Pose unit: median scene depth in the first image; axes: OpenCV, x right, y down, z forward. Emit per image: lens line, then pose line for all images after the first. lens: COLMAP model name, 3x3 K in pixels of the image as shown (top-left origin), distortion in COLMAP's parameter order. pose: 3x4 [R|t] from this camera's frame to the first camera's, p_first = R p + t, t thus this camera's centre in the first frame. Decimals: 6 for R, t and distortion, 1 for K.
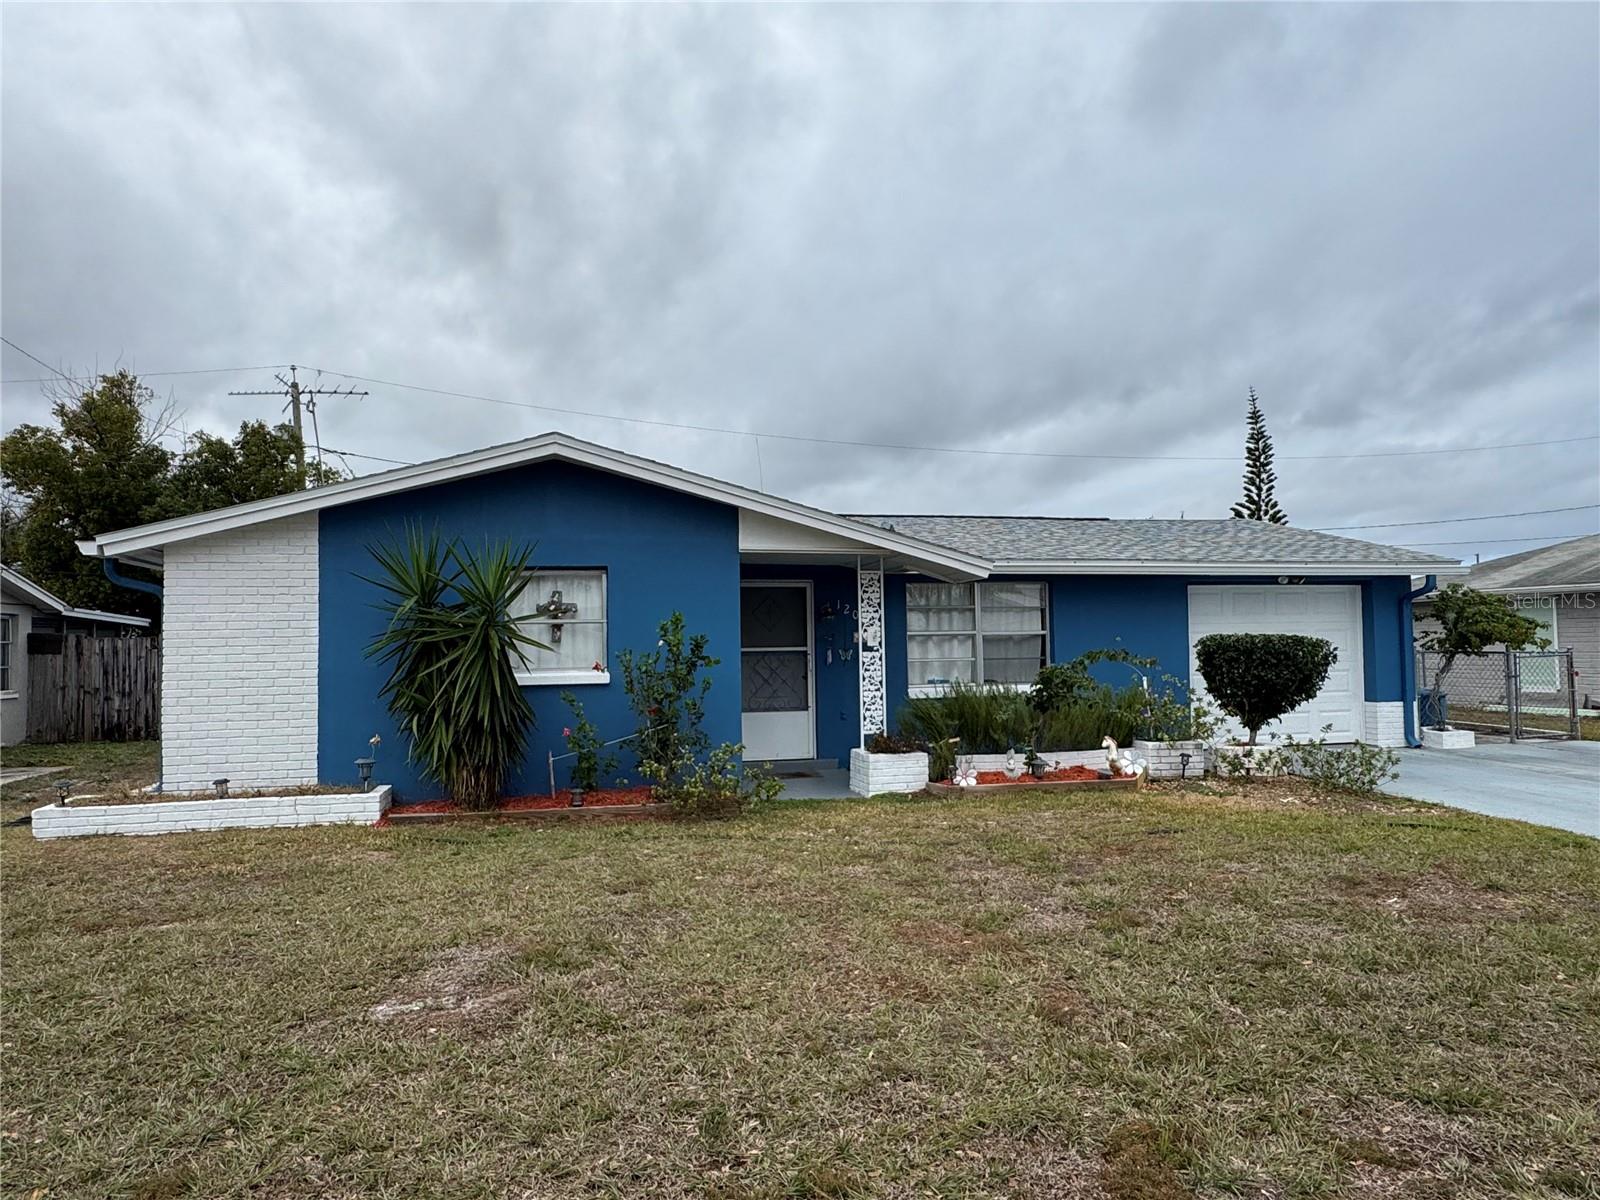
lens RADIAL K [[1042.2, 0, 800.0], [0, 1042.2, 600.0], [0, 0, 1]] dist [-0.002031, -0.001429]
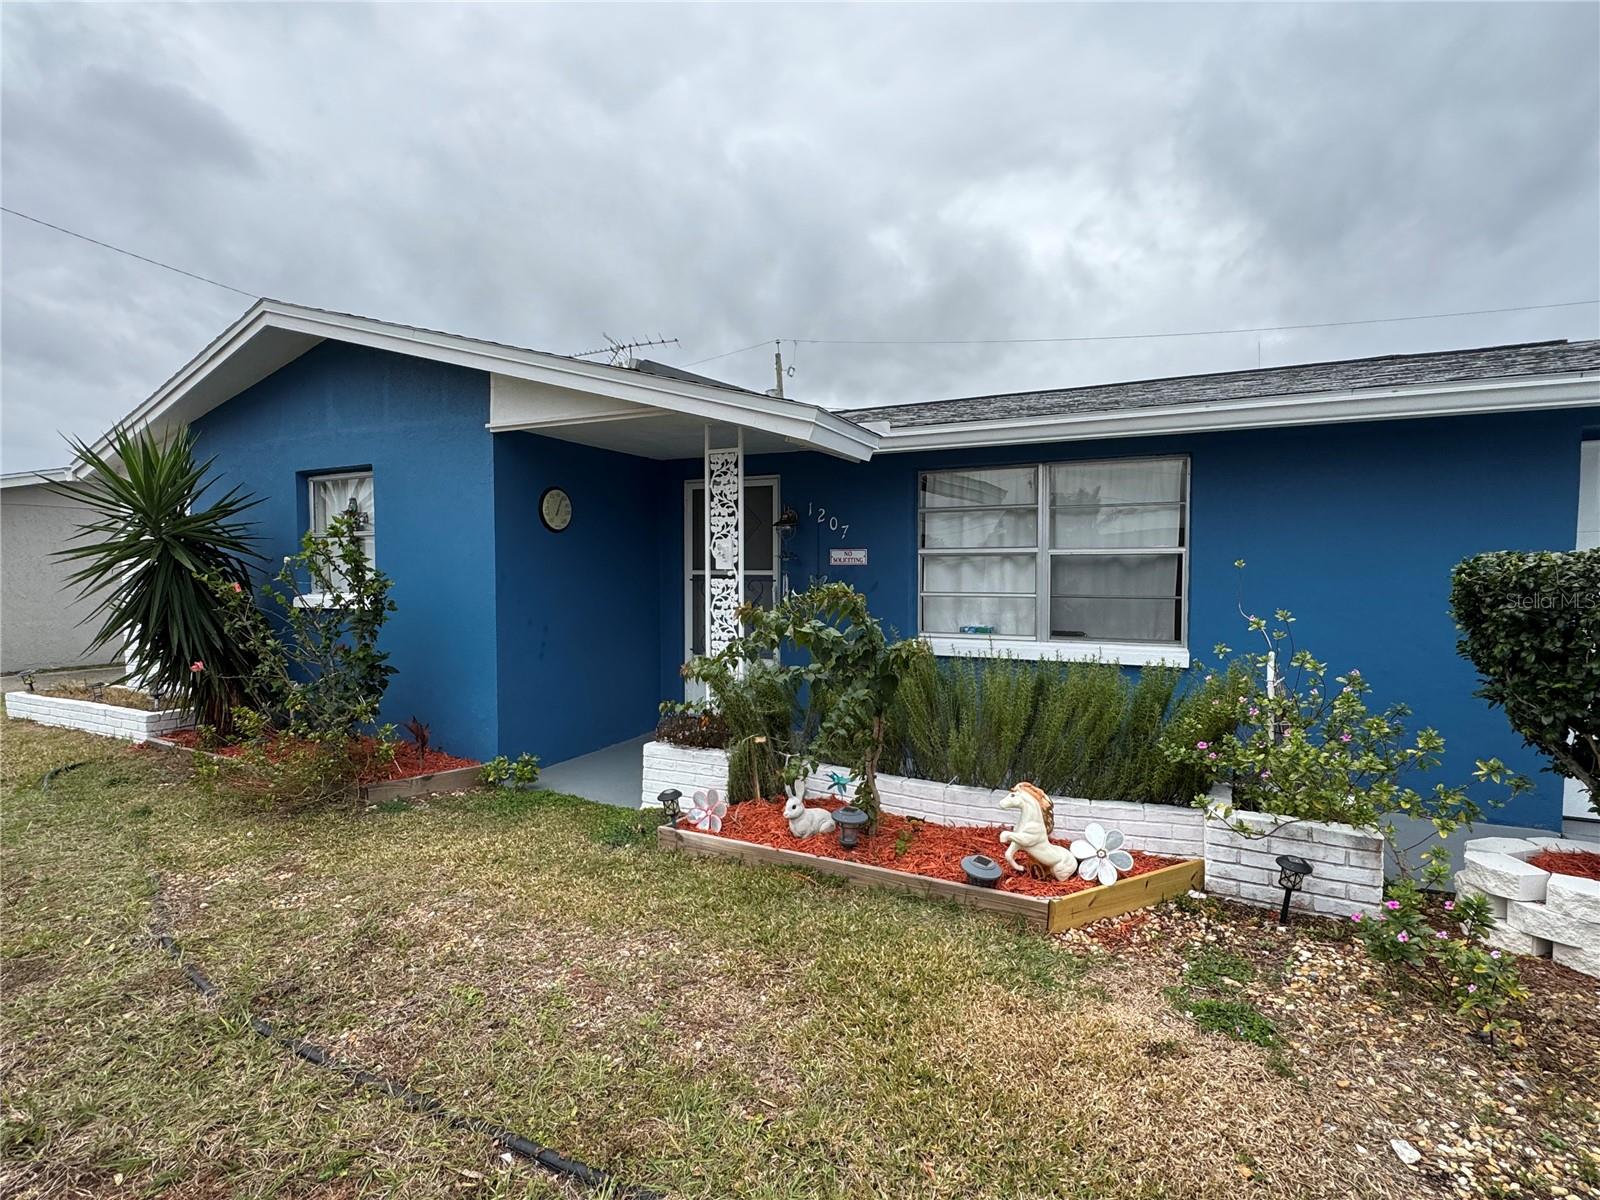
lens RADIAL K [[806.4, 0, 793.6], [0, 806.4, 607.3], [0, 0, 1]] dist [0.000216, 0.000225]
pose [[0.760162, 0.045022, -0.648172, 0.417068], [0.014708, 0.996148, 0.086443, 0.025241], [0.649567, -0.075244, 0.756572, 0.656429]]
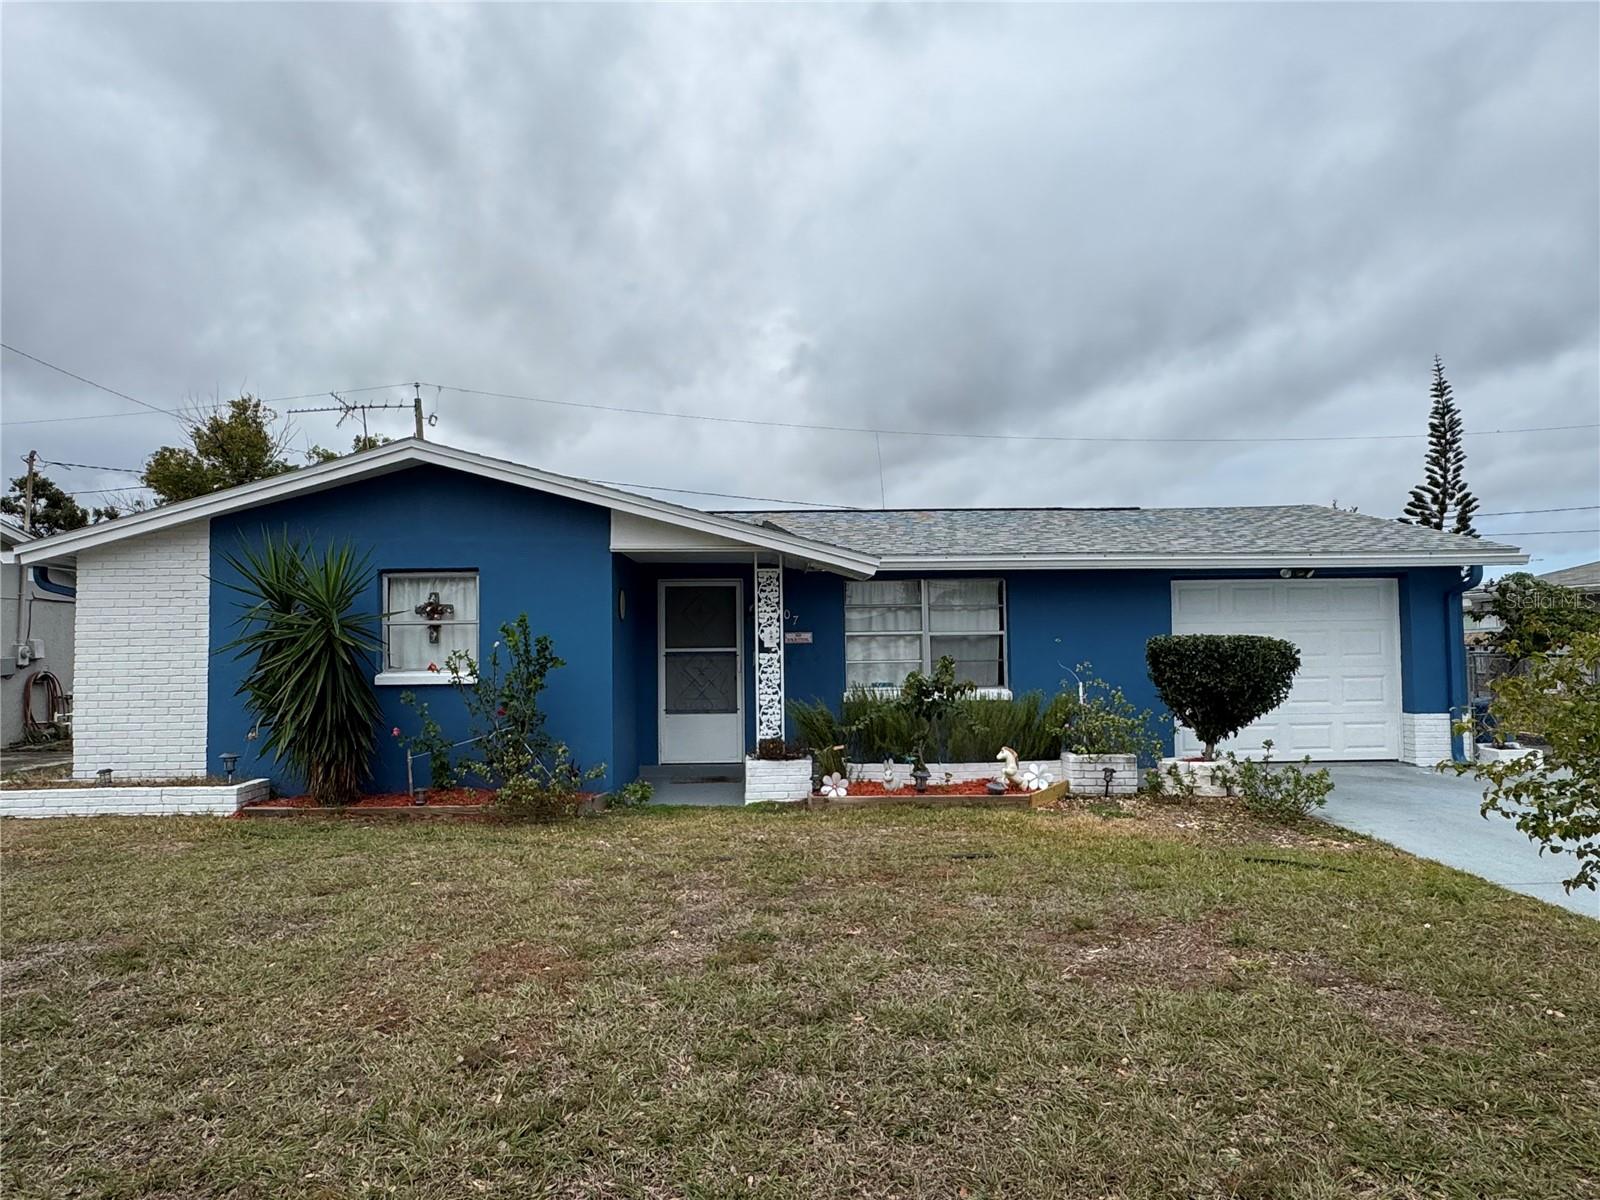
lens RADIAL K [[1042.2, 0, 800.0], [0, 1042.2, 600.0], [0, 0, 1]] dist [-0.002031, -0.001429]
pose [[0.979689, -0.005695, -0.200443, 0.288665], [0.006167, 0.999979, 0.001731, -0.000834], [0.200429, -0.002932, 0.979704, 0.067018]]
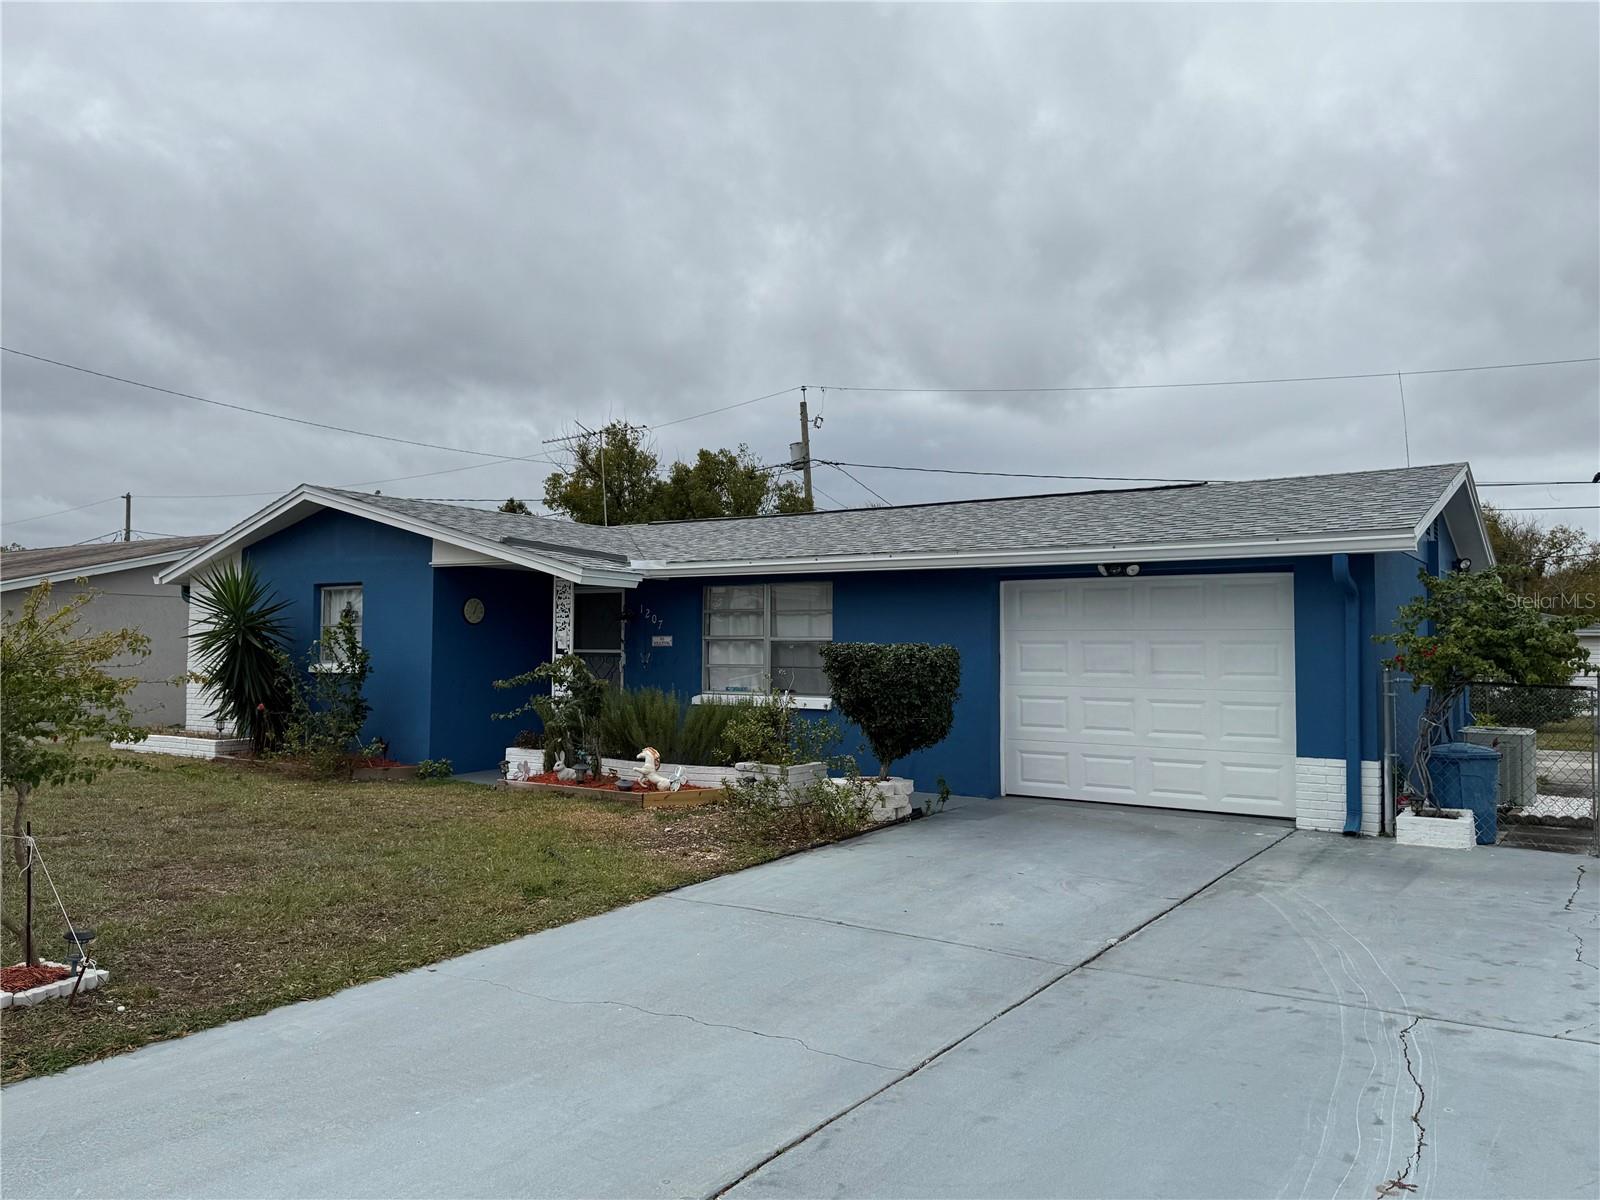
lens RADIAL K [[1243.4, 0, 793.3], [0, 1243.4, 599.4], [0, 0, 1]] dist [0.214334, -0.447929]
pose [[0.666358, -0.011740, -0.745539, 1.178376], [0.013136, 0.999906, -0.004005, 0.001954], [0.745516, -0.007125, 0.666449, 0.323462]]
